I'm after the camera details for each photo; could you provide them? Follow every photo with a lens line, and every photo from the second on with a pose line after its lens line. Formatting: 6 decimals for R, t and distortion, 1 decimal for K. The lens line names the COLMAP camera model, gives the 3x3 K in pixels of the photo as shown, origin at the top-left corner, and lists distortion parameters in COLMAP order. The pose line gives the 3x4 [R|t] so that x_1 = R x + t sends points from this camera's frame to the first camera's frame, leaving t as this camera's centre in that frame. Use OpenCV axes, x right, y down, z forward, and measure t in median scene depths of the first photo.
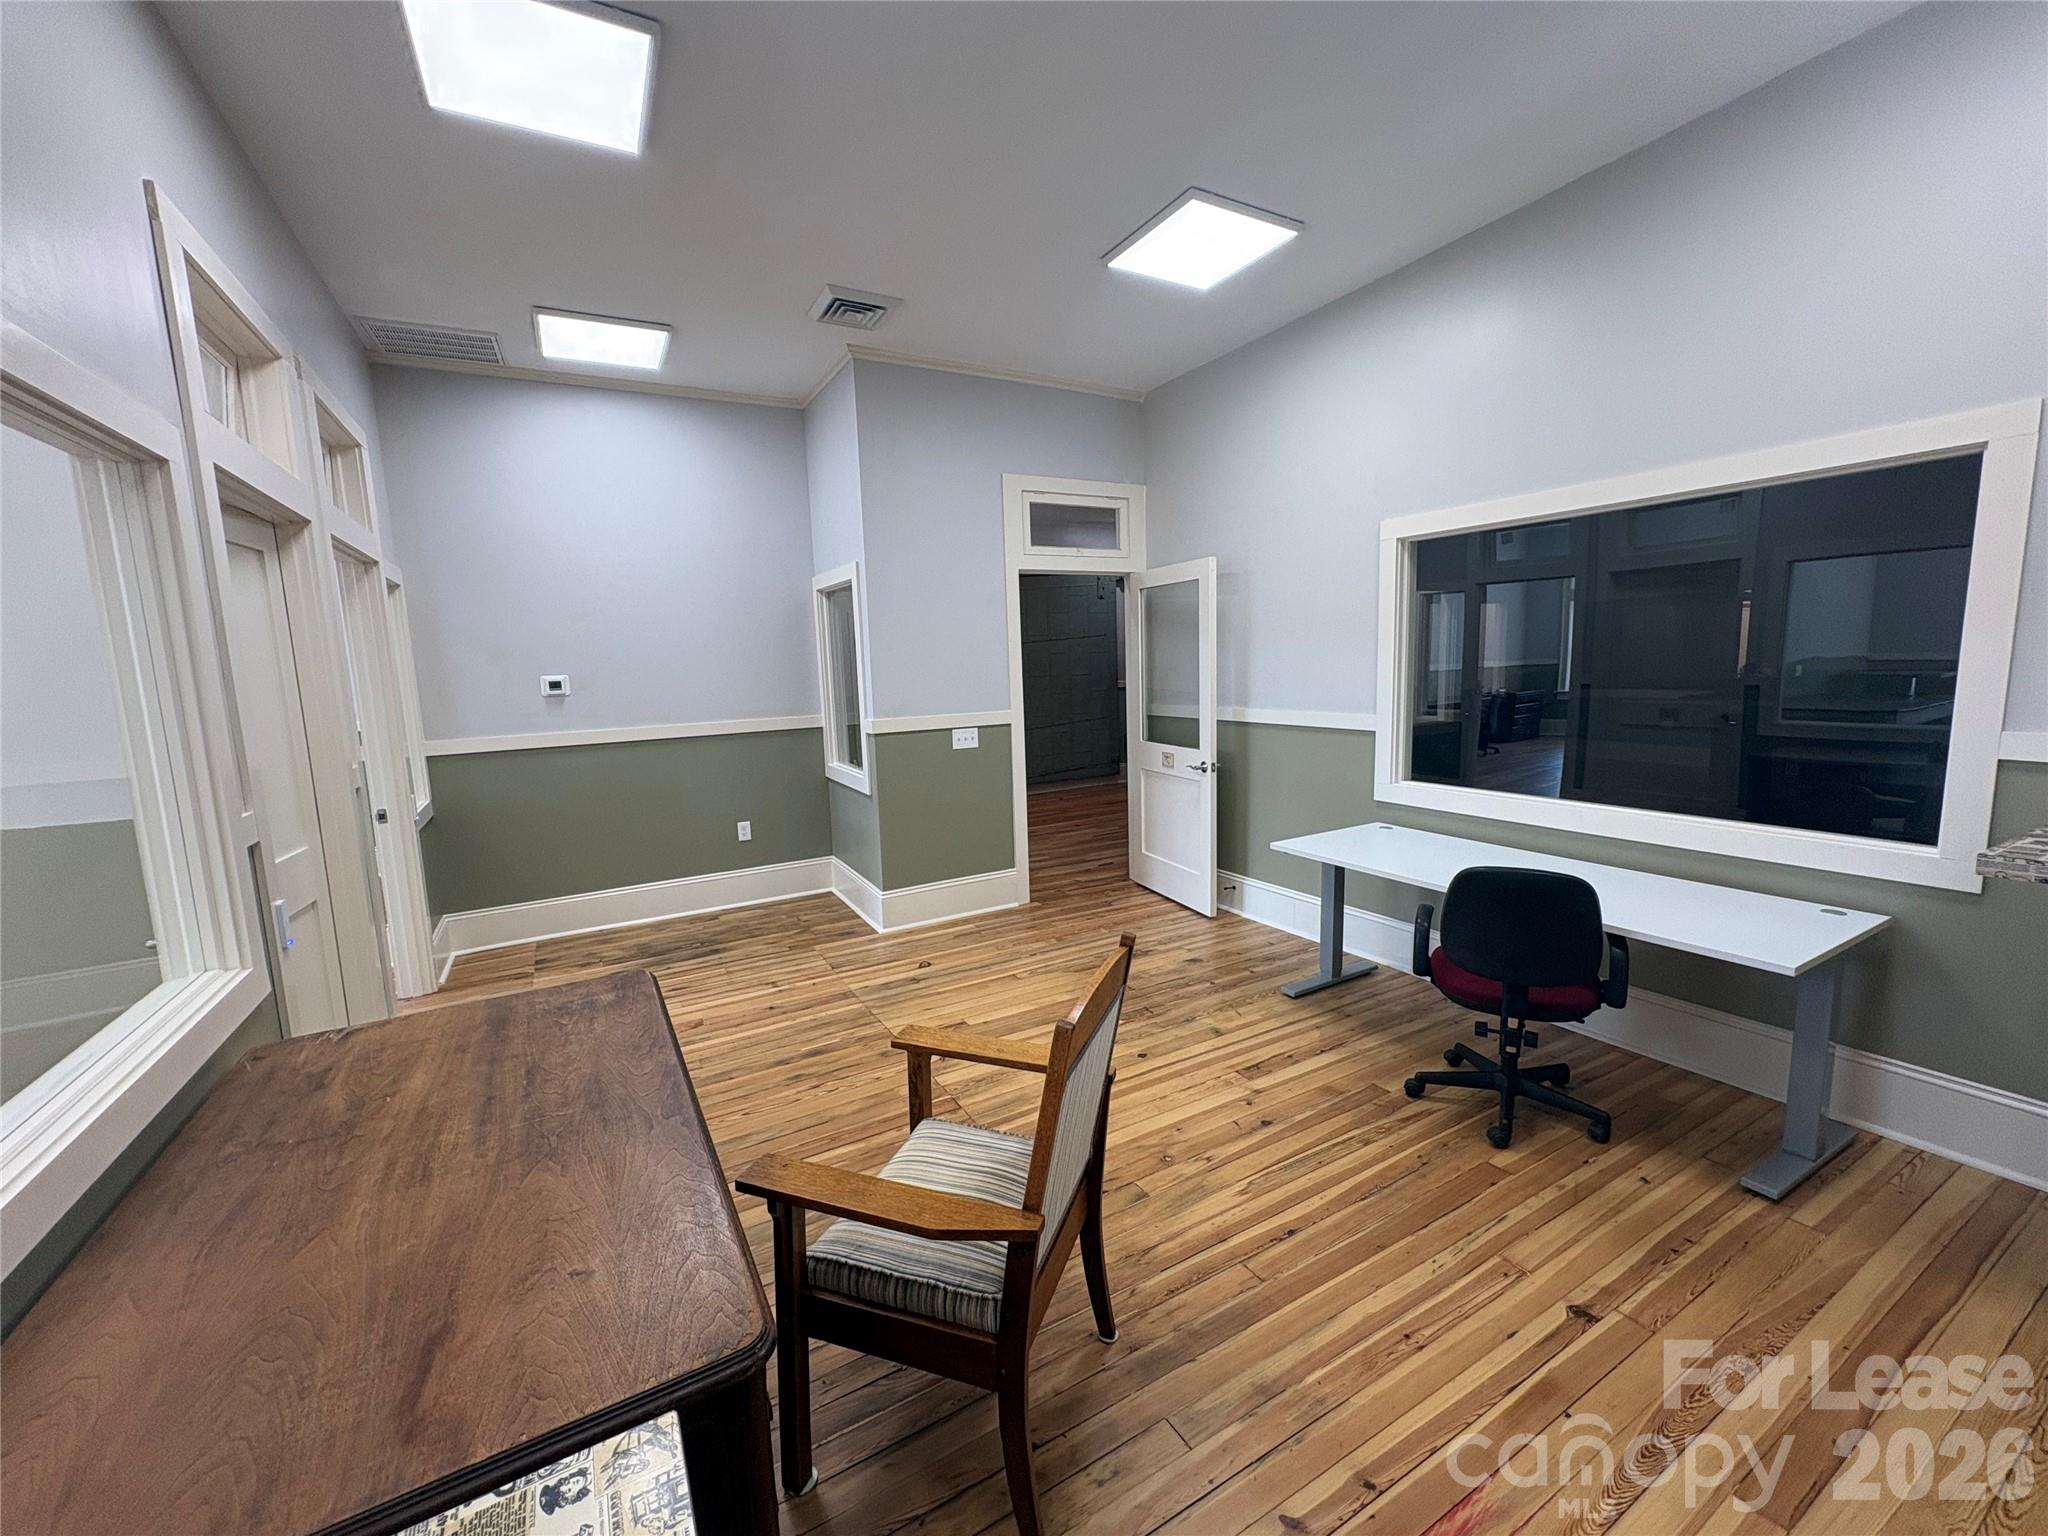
lens RADIAL K [[815.0, 0, 1022.3], [0, 815.0, 767.7], [0, 0, 1]] dist [-0.001154, -0.000046]
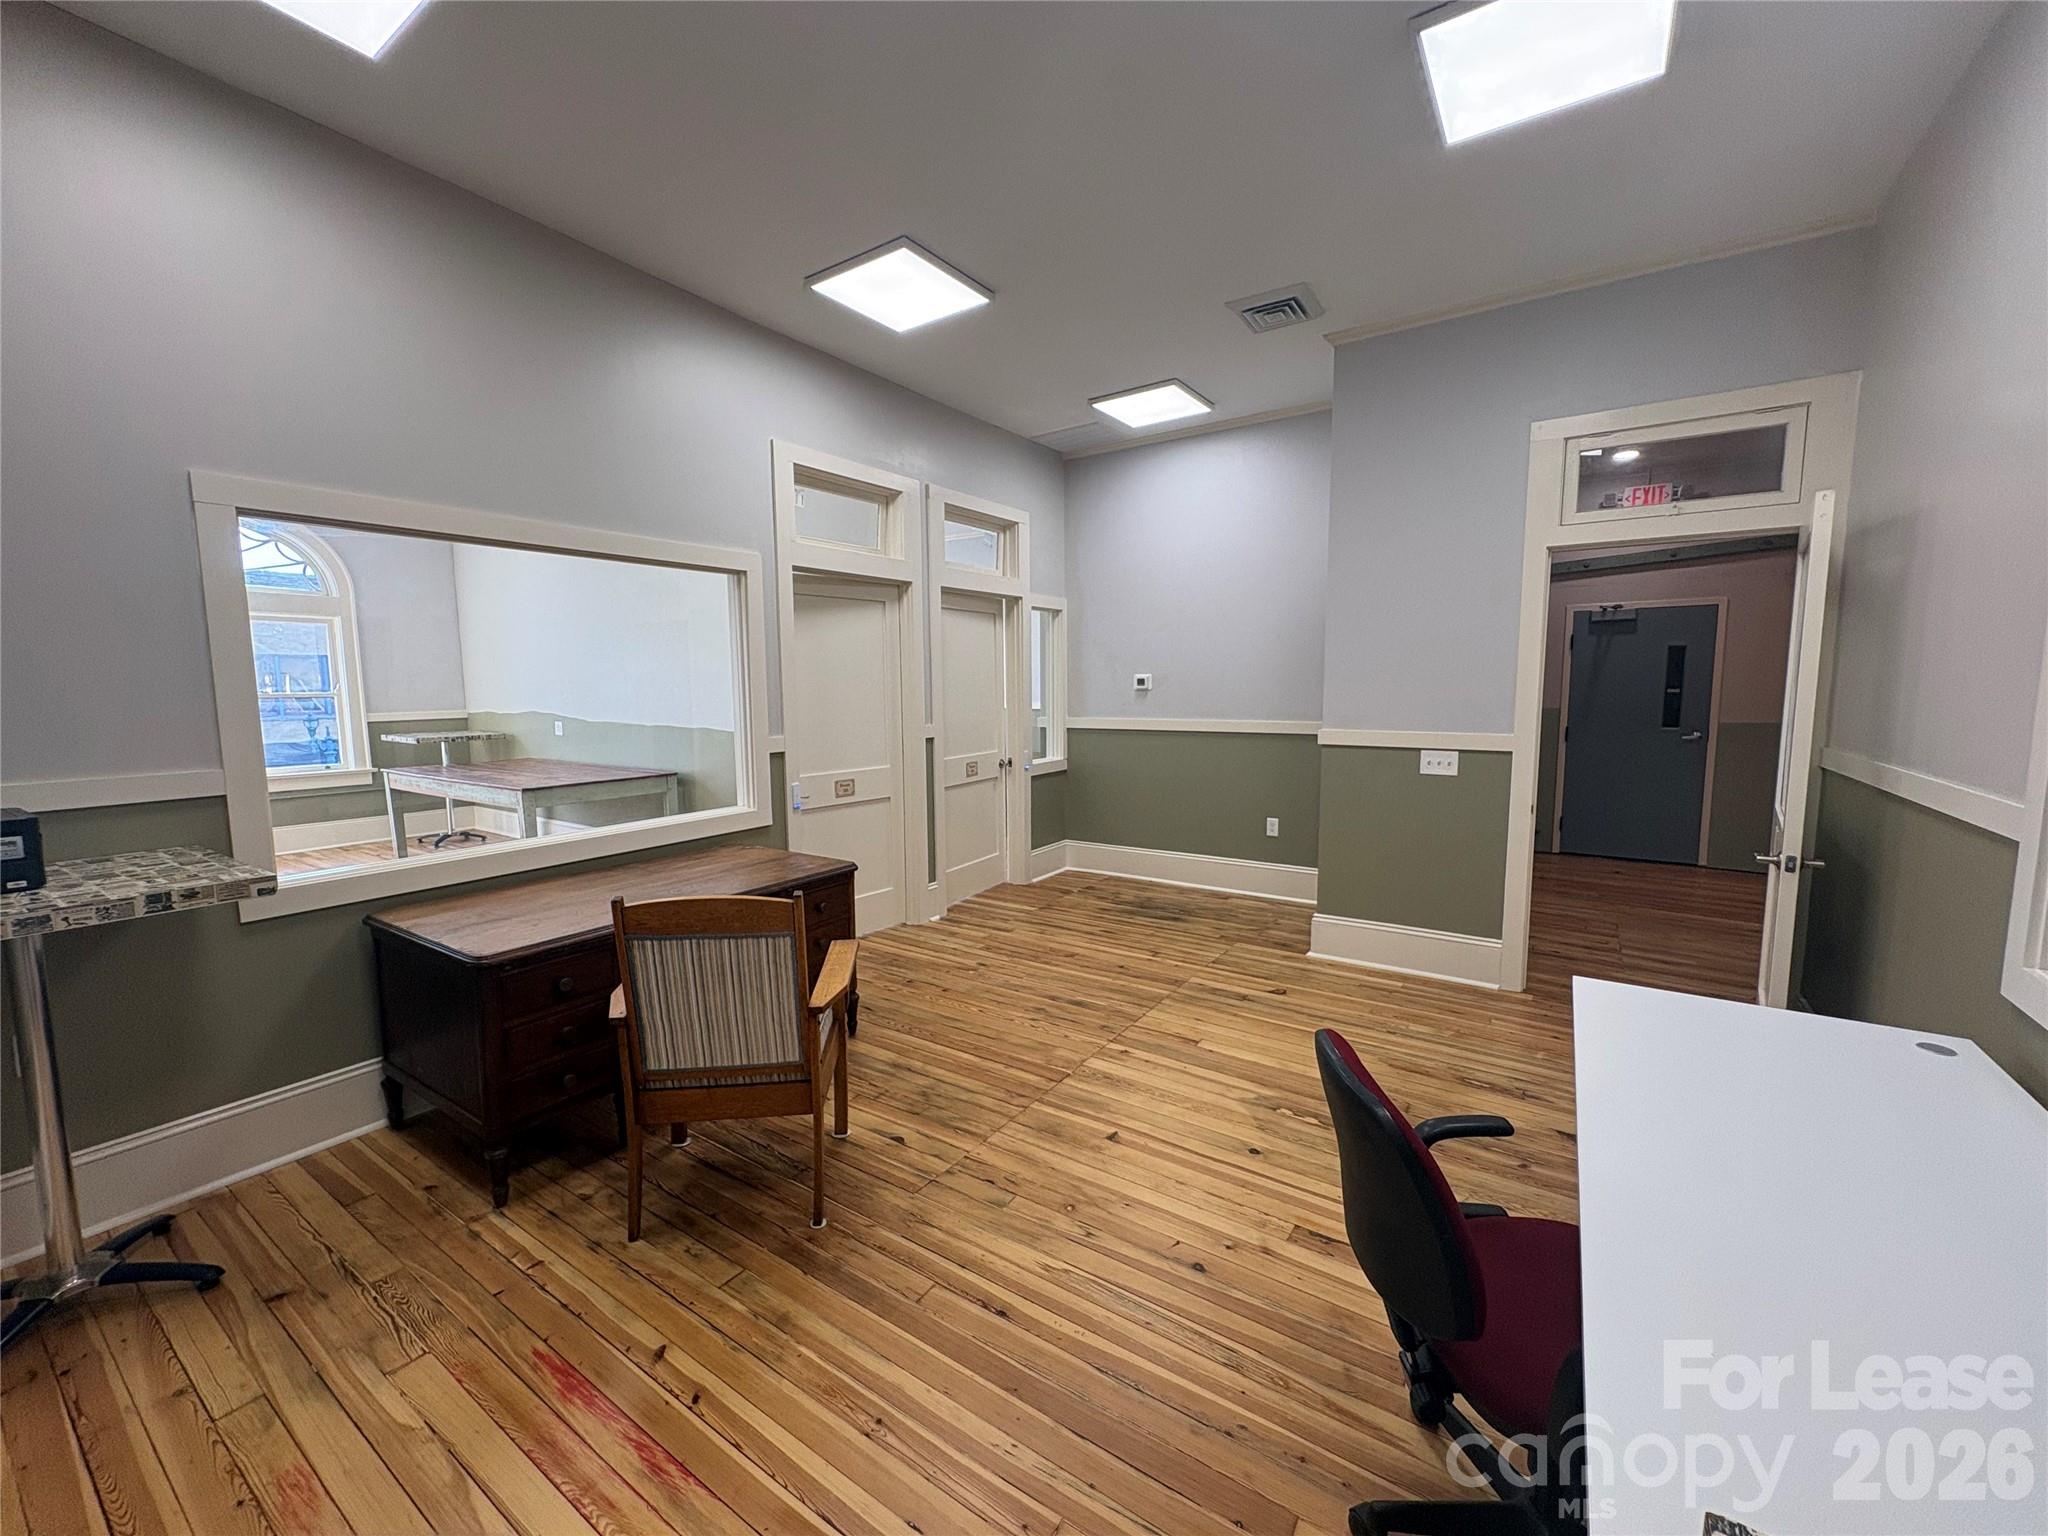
lens RADIAL K [[815.0, 0, 1022.3], [0, 815.0, 767.7], [0, 0, 1]] dist [-0.001154, -0.000046]
pose [[0.447197, 0.126610, -0.885429, 0.549573], [-0.125684, 0.989004, 0.077942, -0.049432], [0.885561, 0.076429, 0.458193, 0.293261]]
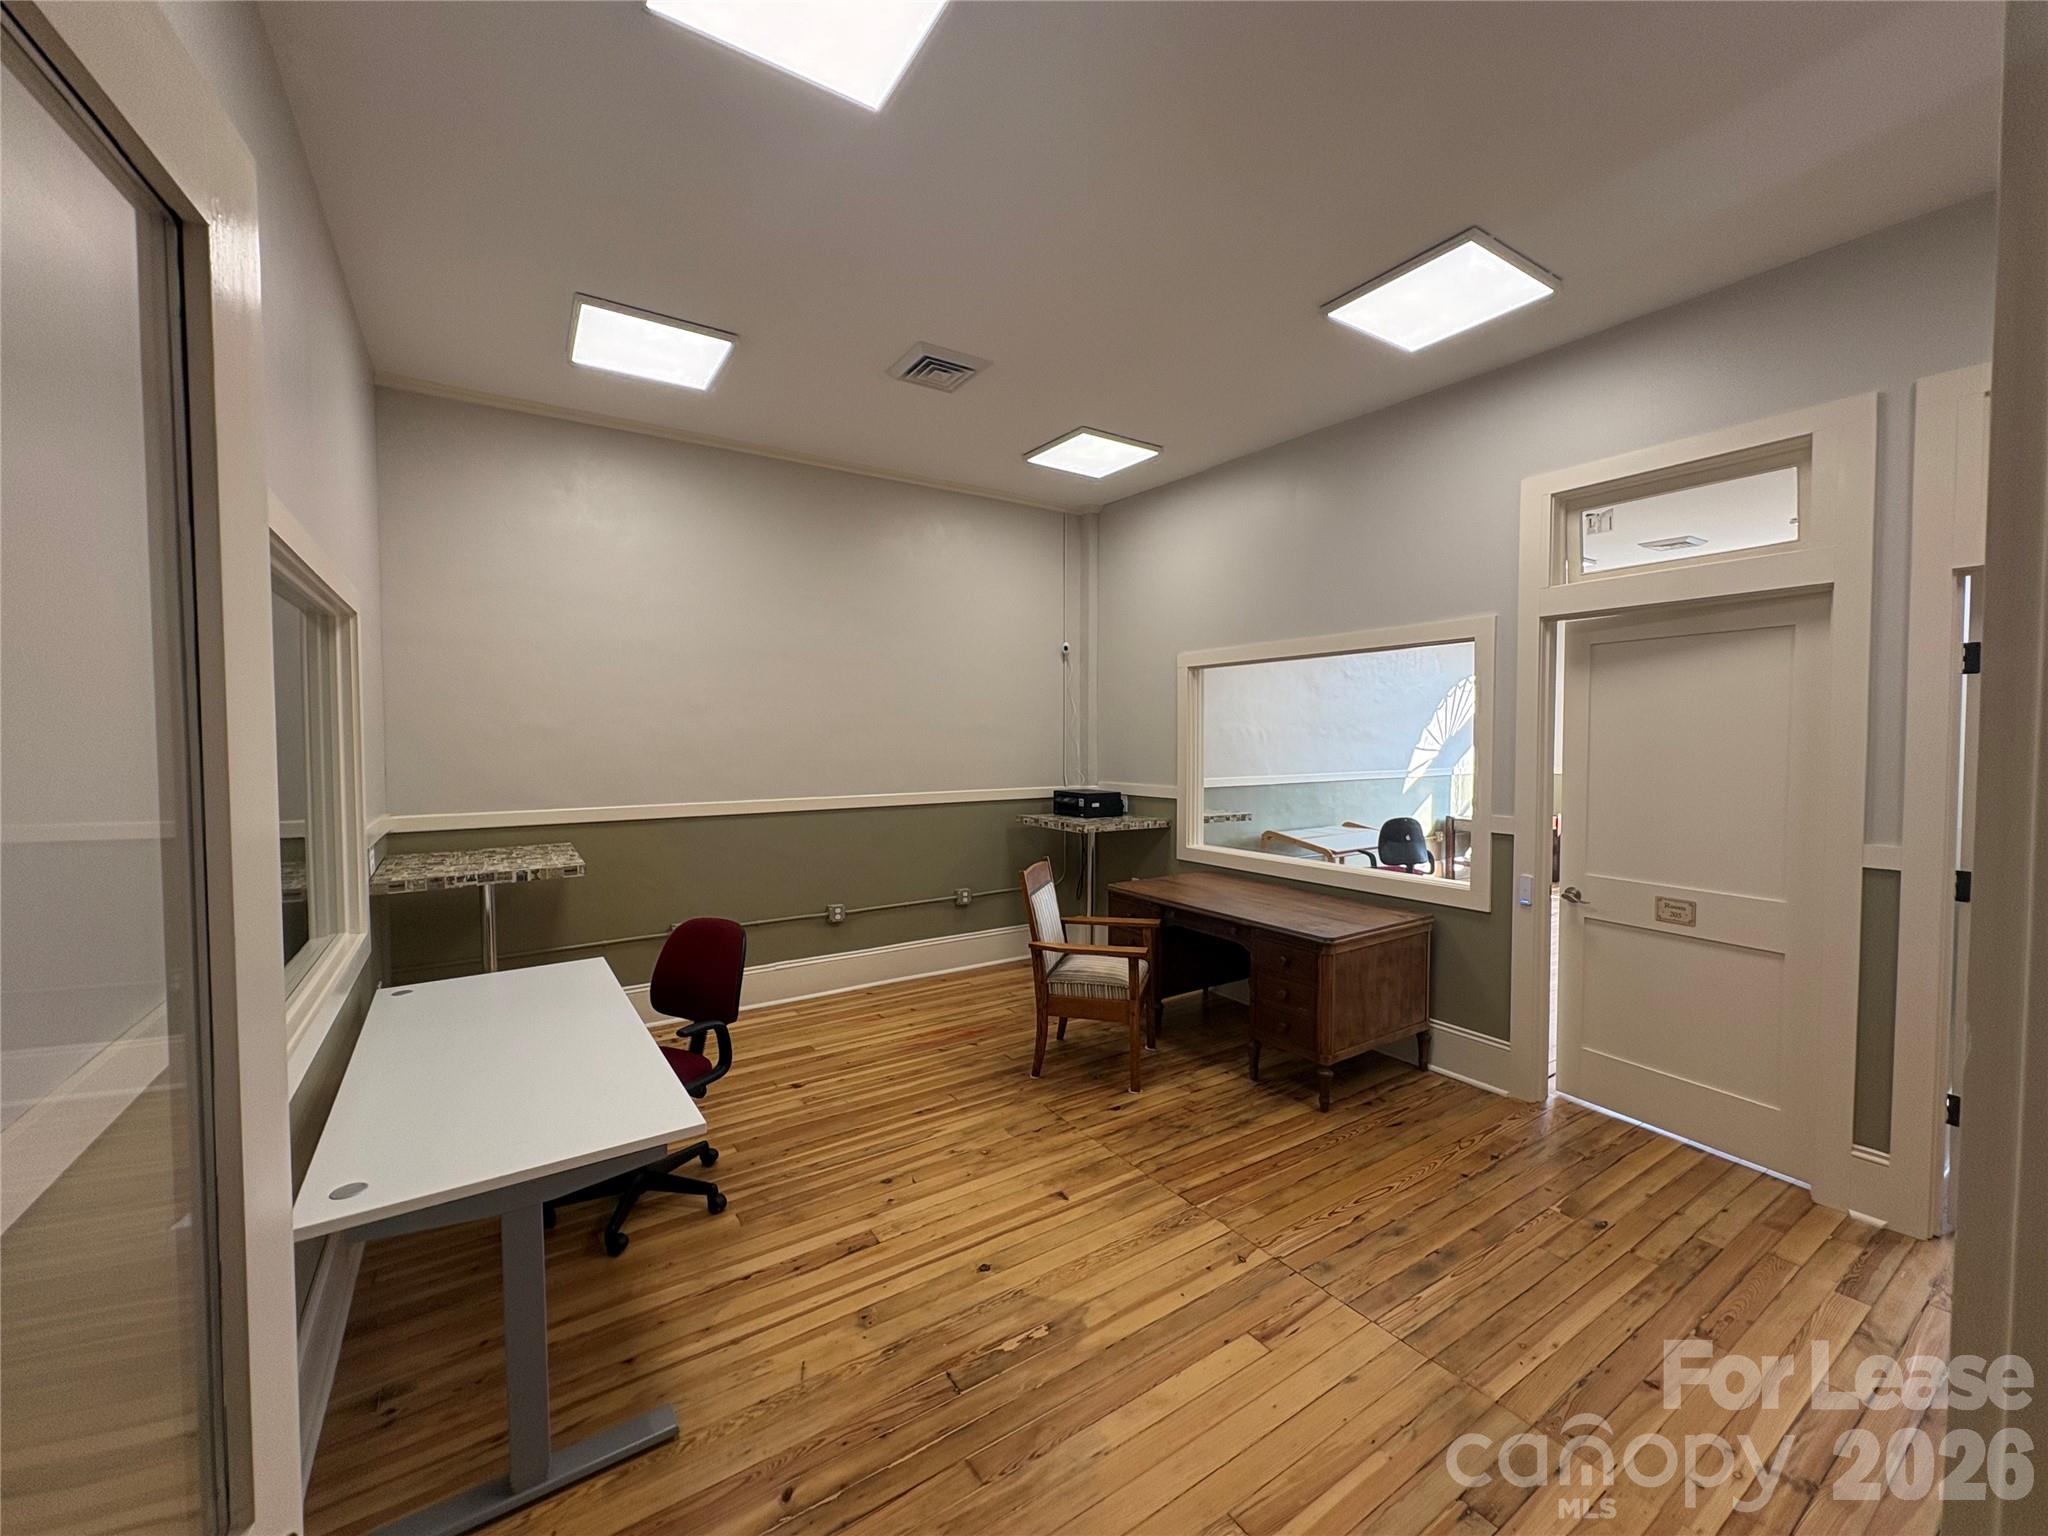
lens RADIAL K [[815.0, 0, 1022.3], [0, 815.0, 767.7], [0, 0, 1]] dist [-0.001154, -0.000046]
pose [[-0.996683, 0.039016, -0.071414, 0.113086], [0.026283, 0.984876, 0.171257, -0.183820], [0.077016, 0.168812, -0.982635, 1.276317]]
